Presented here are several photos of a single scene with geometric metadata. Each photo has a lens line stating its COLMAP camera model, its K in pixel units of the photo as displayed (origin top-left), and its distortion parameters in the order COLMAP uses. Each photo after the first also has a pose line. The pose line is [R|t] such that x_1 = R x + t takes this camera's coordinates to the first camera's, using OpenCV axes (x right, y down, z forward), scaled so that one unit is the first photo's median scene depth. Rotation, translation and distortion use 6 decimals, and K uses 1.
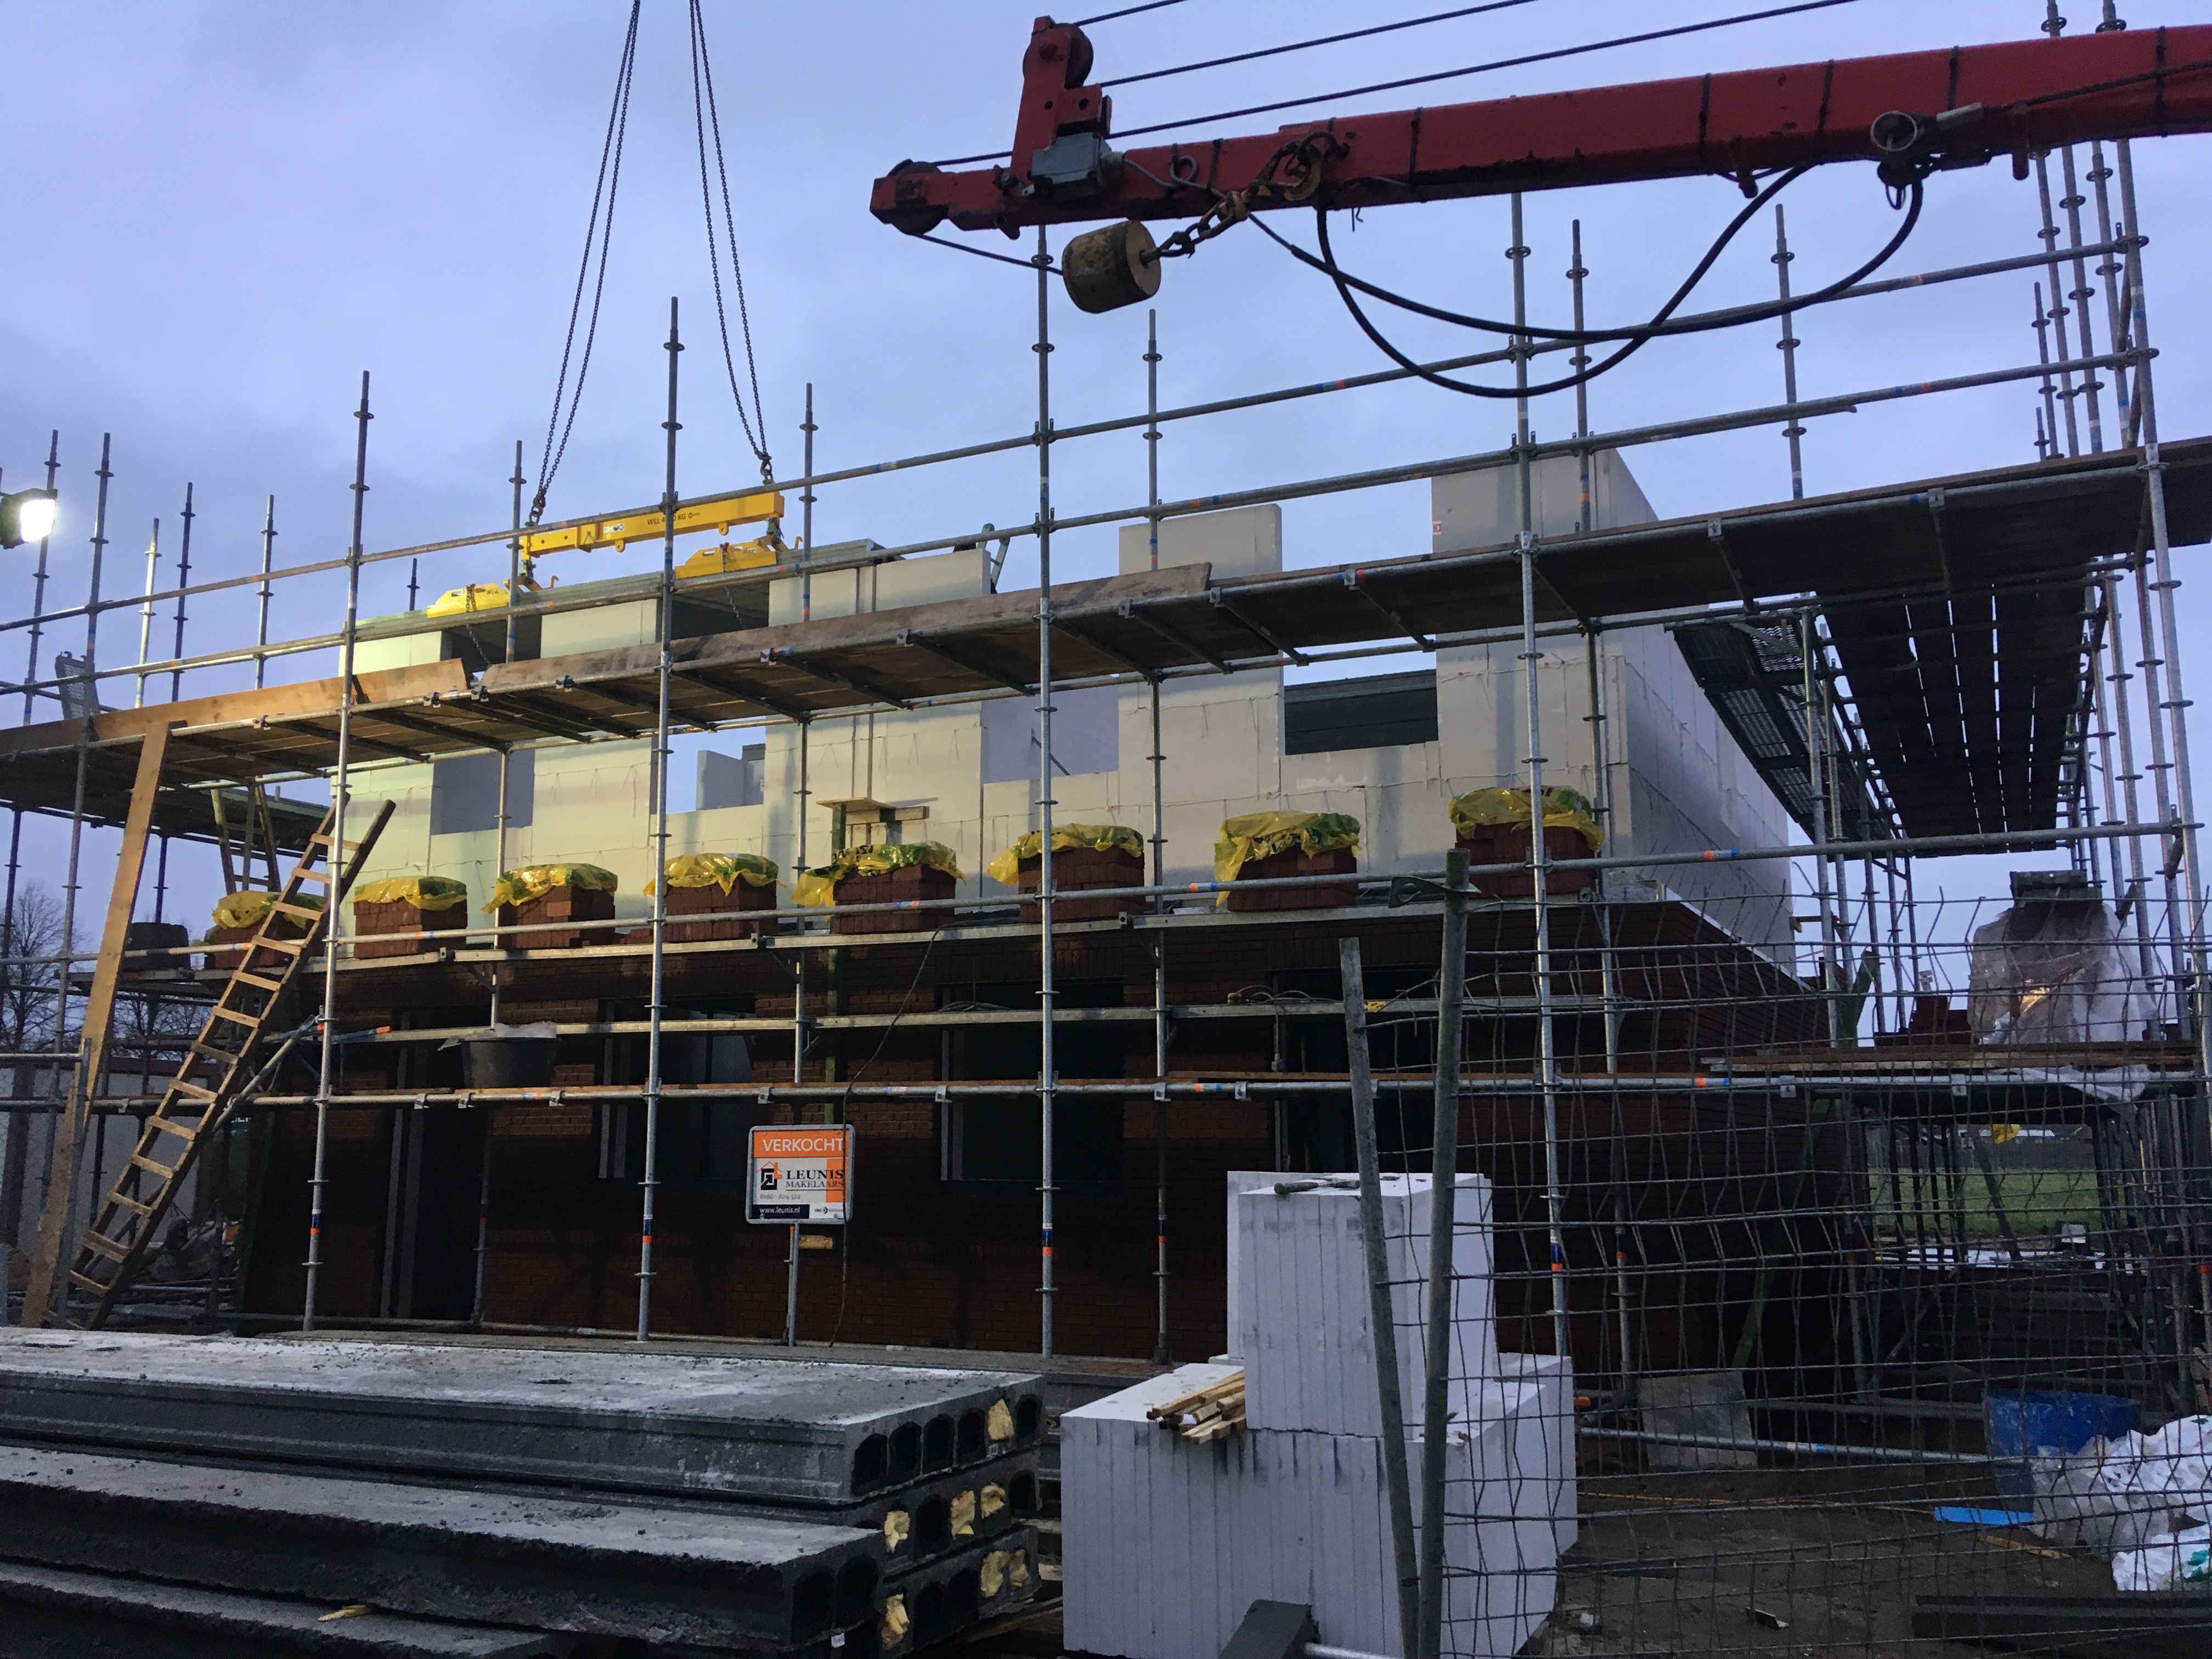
lens RADIAL K [[1894.5, 0, 1107.4], [0, 1894.5, 838.3], [0, 0, 1]] dist [0.044353, -0.011429]
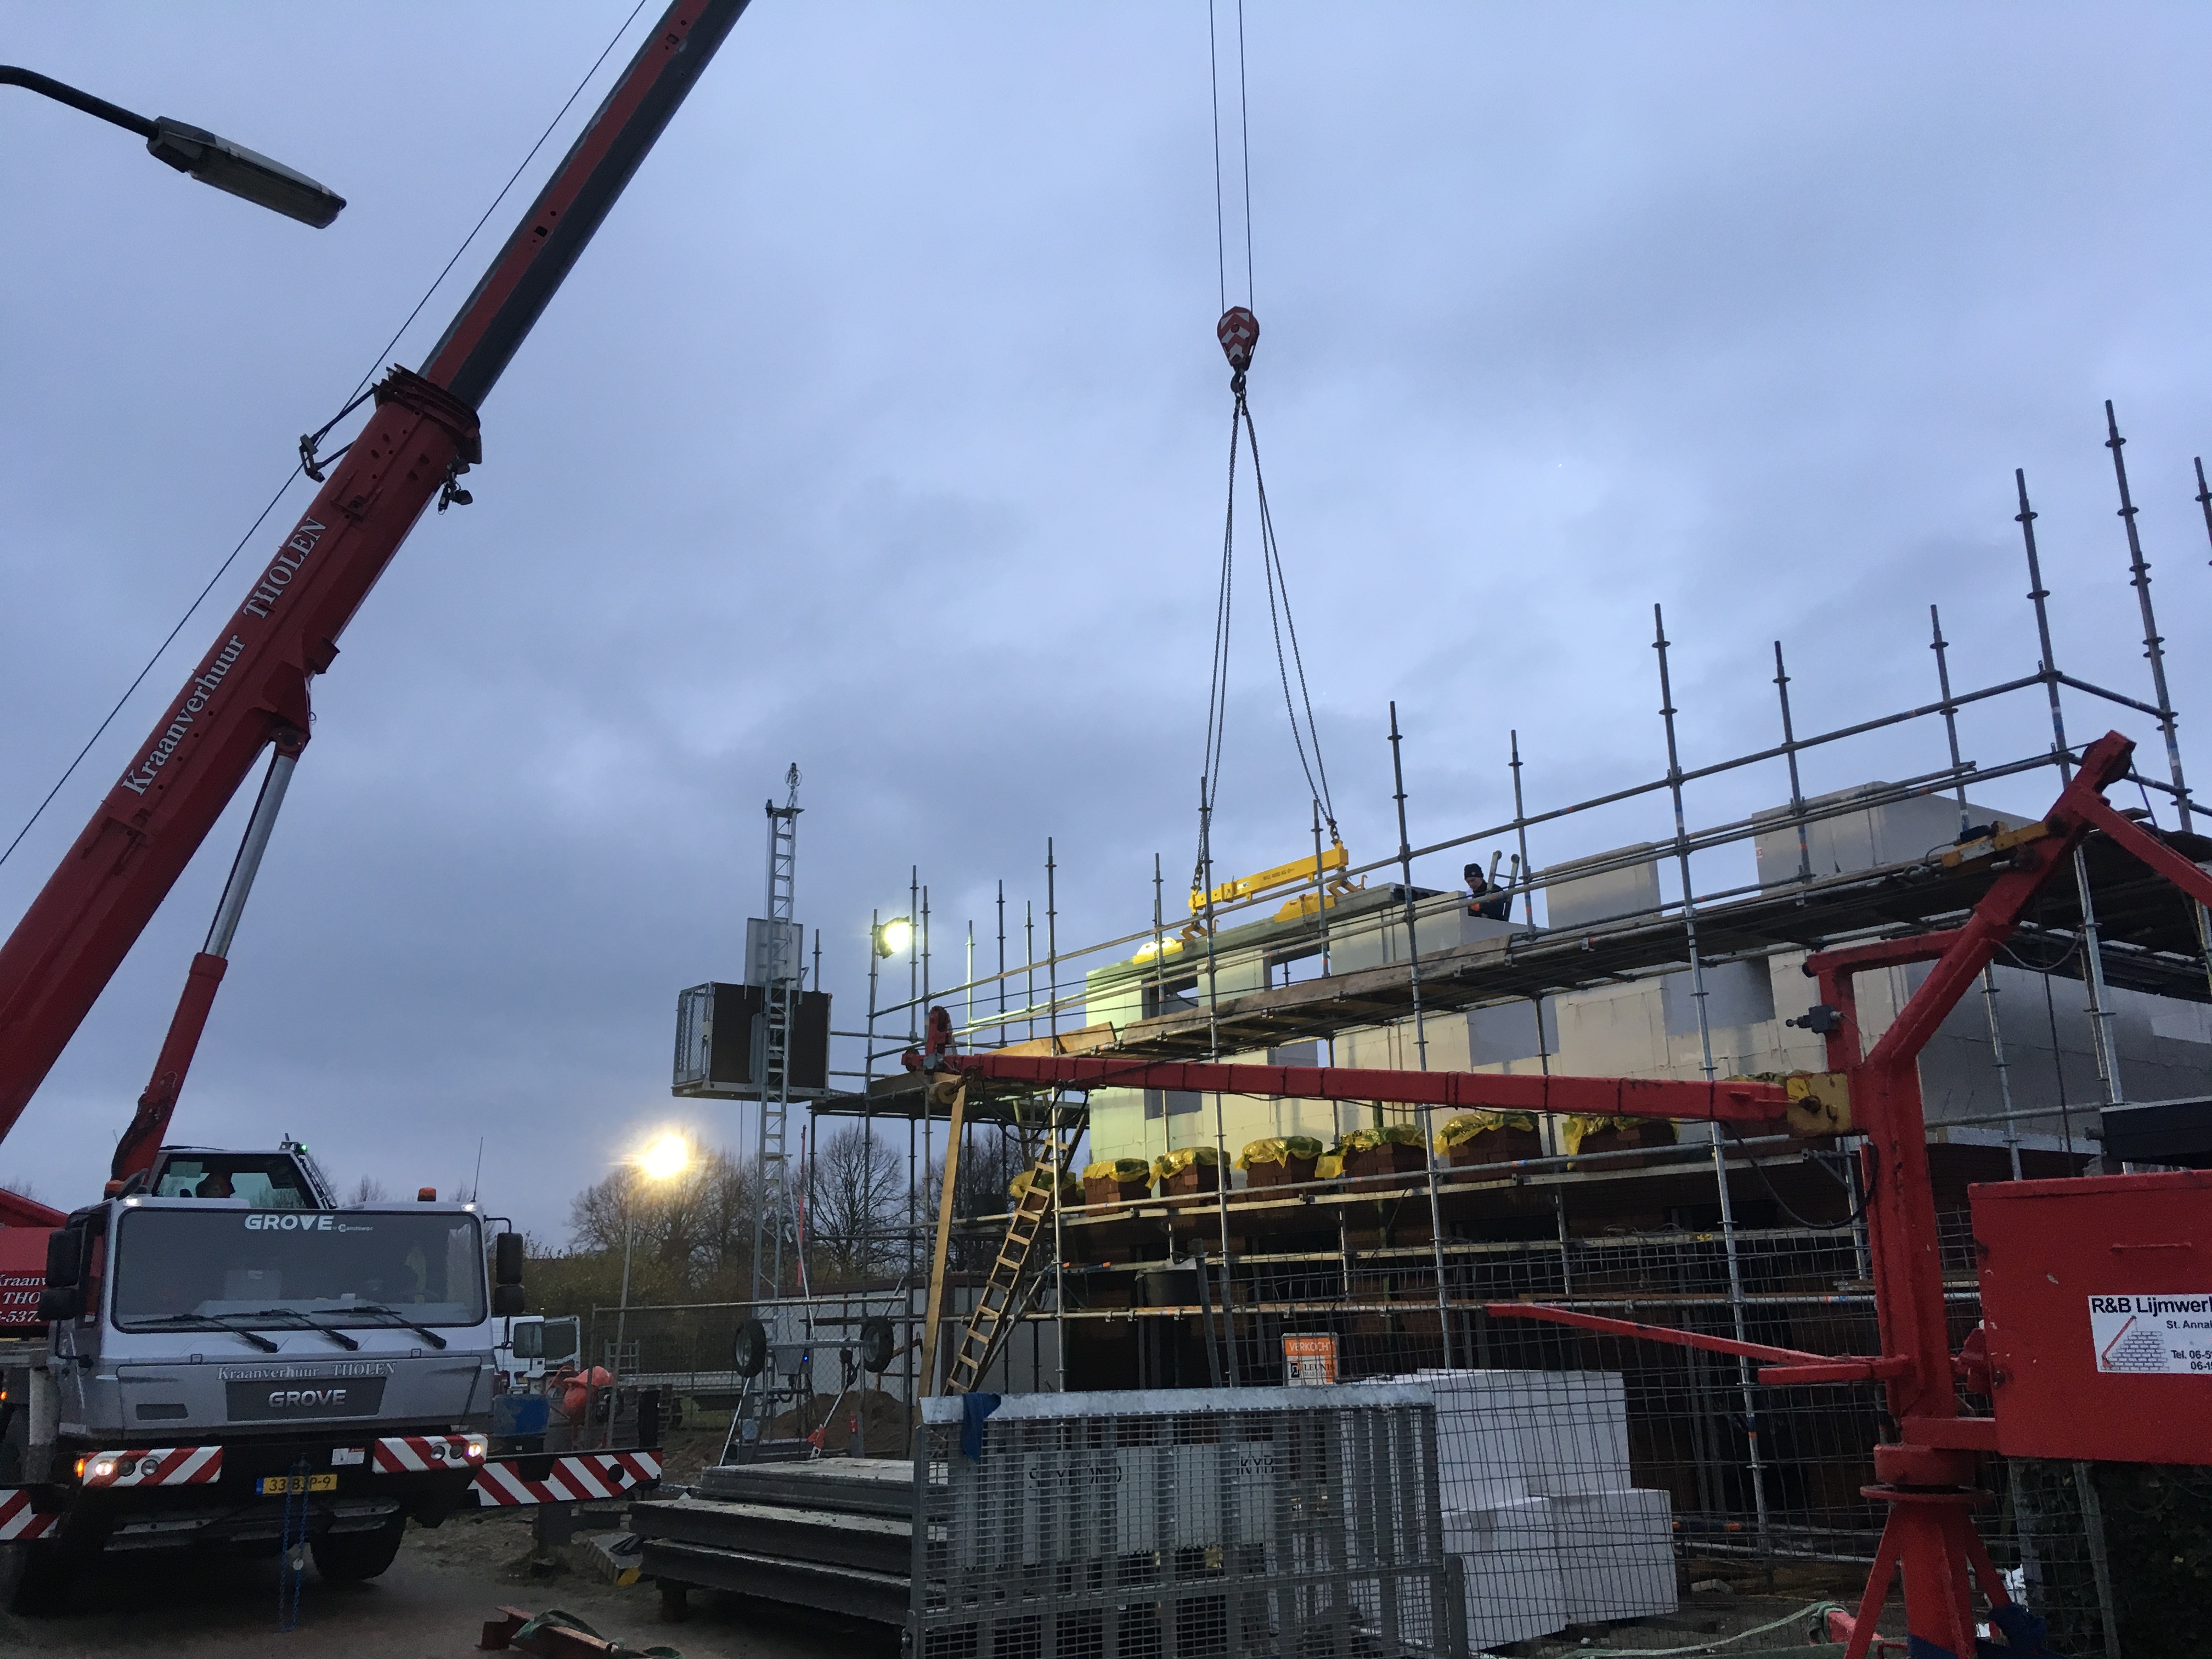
lens RADIAL K [[1894.5, 0, 1106.2], [0, 1894.5, 826.3], [0, 0, 1]] dist [0.044353, -0.011429]
pose [[0.879474, -0.137766, -0.455573, 0.375399], [0.094990, 0.988741, -0.115621, -0.072986], [0.466372, 0.058410, 0.882658, -0.358234]]
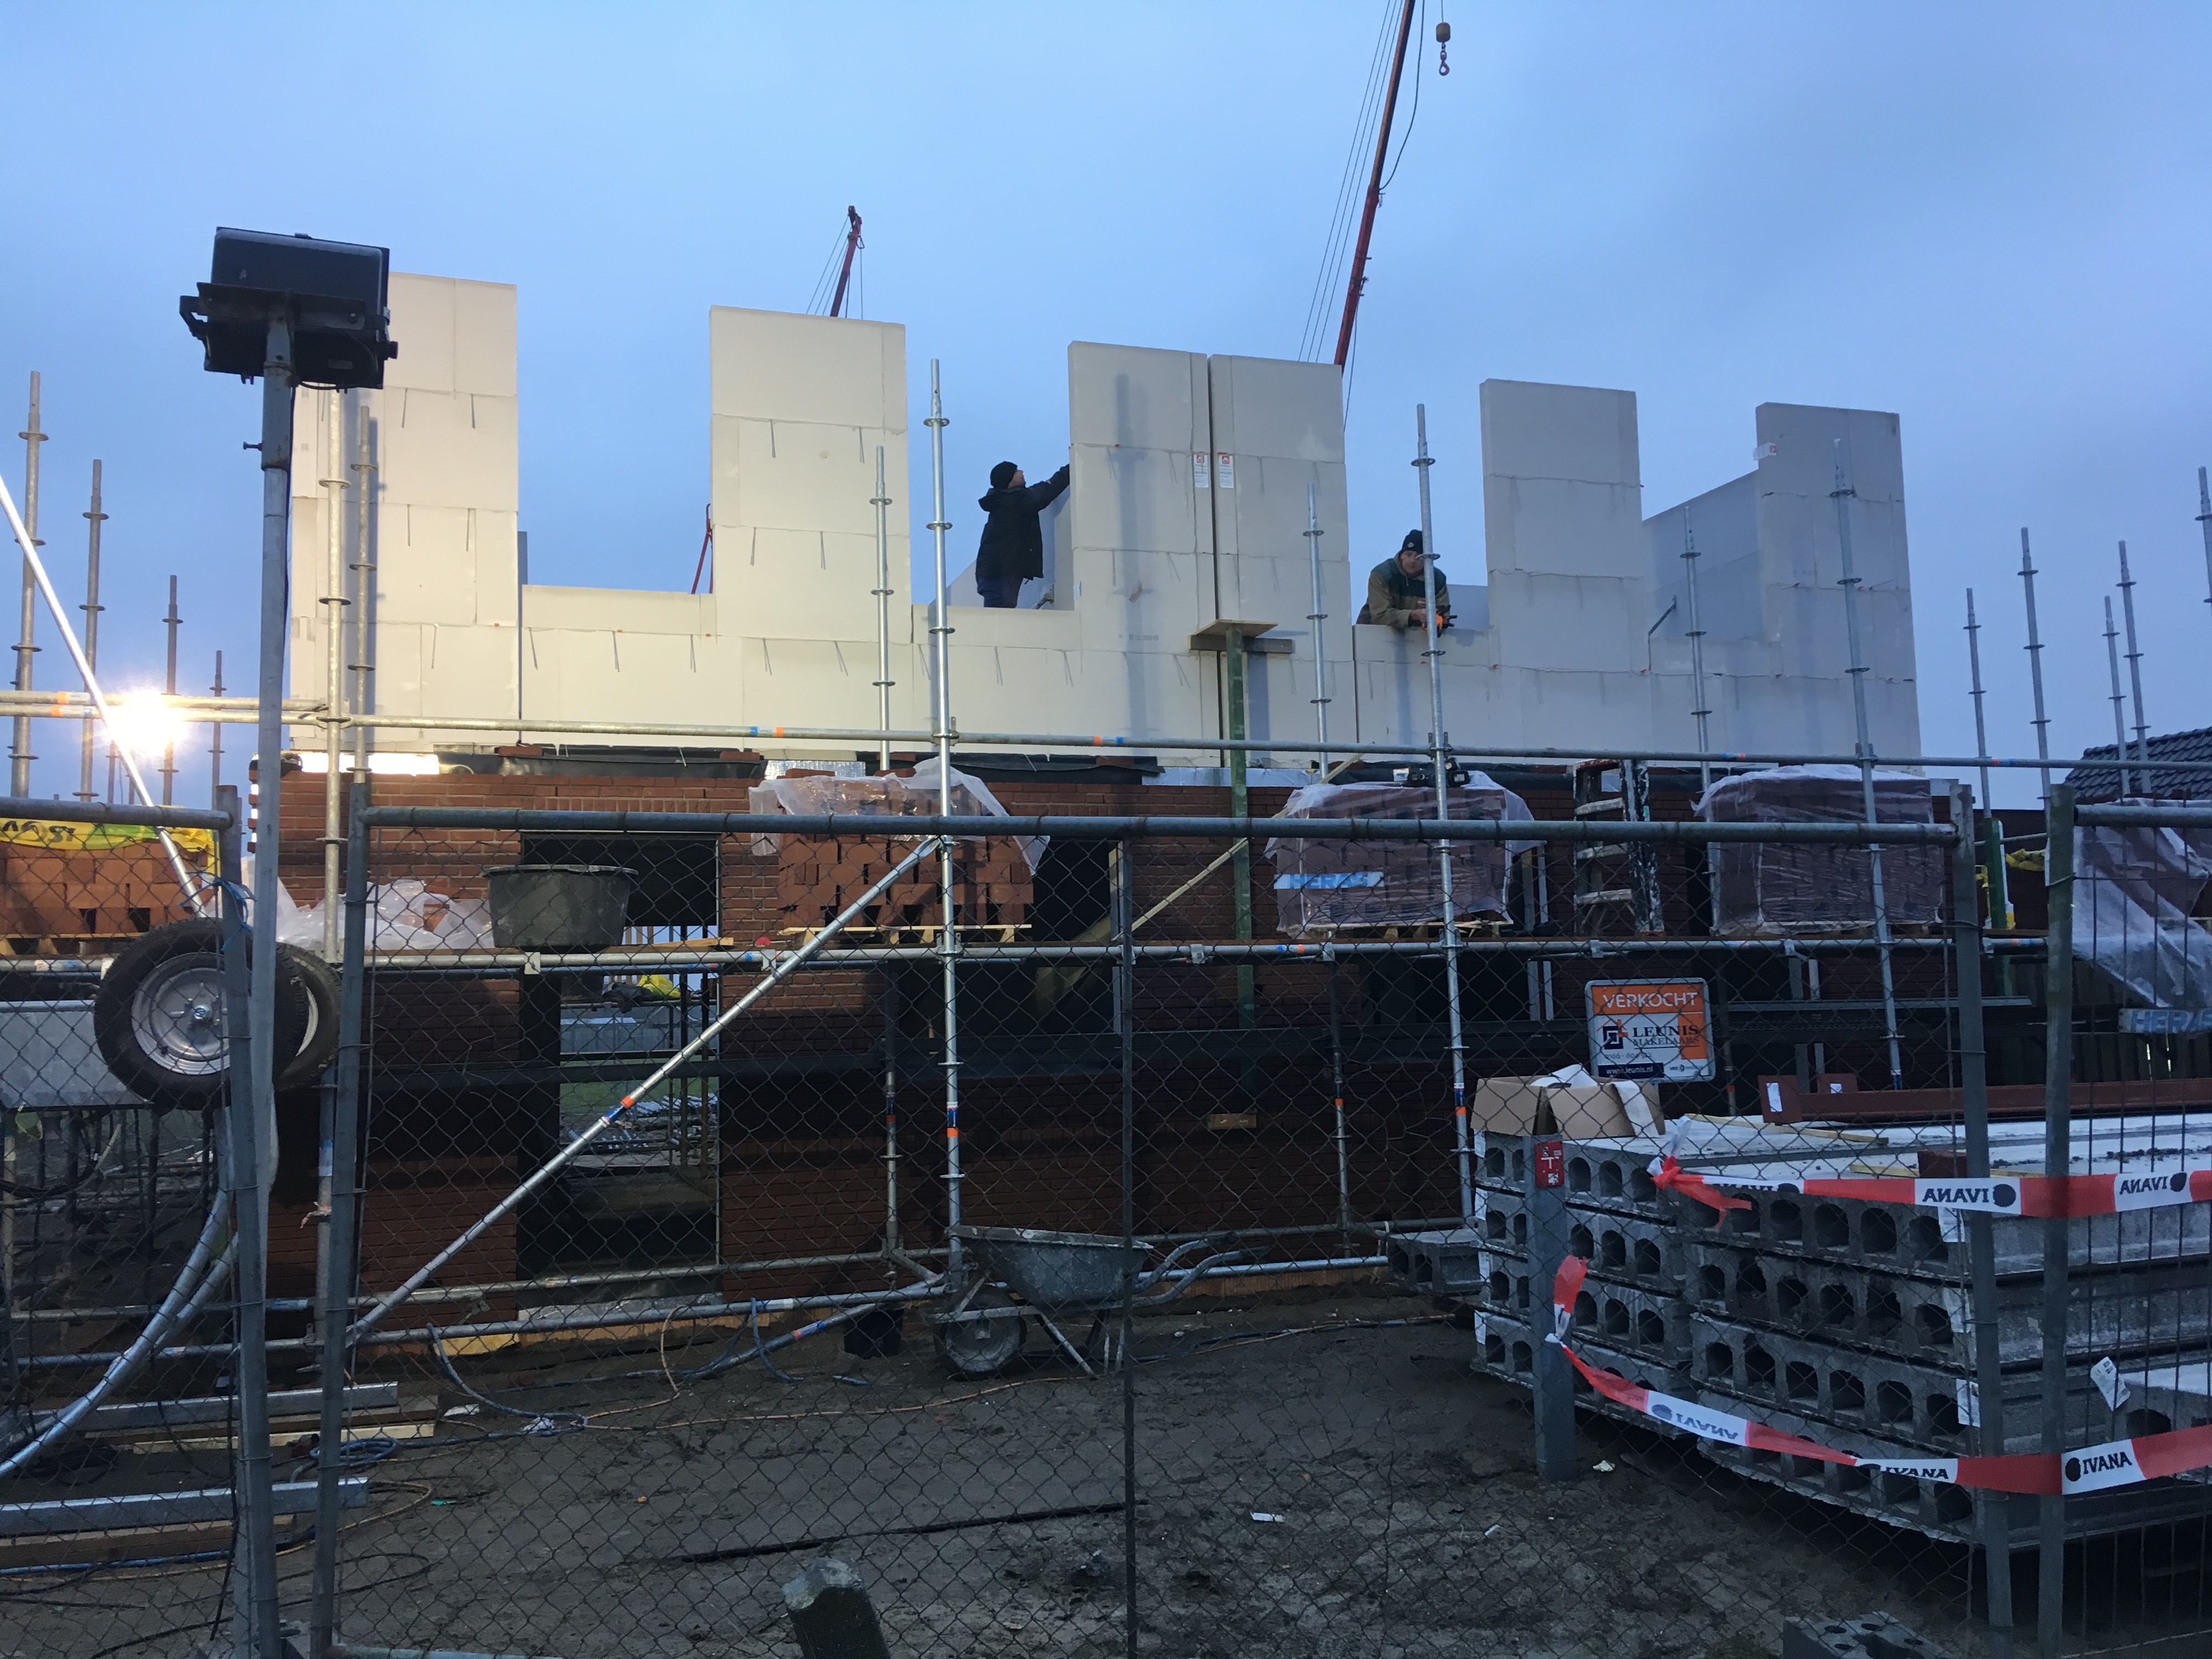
lens RADIAL K [[1894.5, 0, 1109.1], [0, 1894.5, 822.2], [0, 0, 1]] dist [0.044353, -0.011429]
pose [[0.710153, 0.051886, 0.702132, -0.873229], [-0.088261, 0.995974, 0.015669, 0.072525], [-0.698493, -0.073098, 0.711874, 0.458521]]
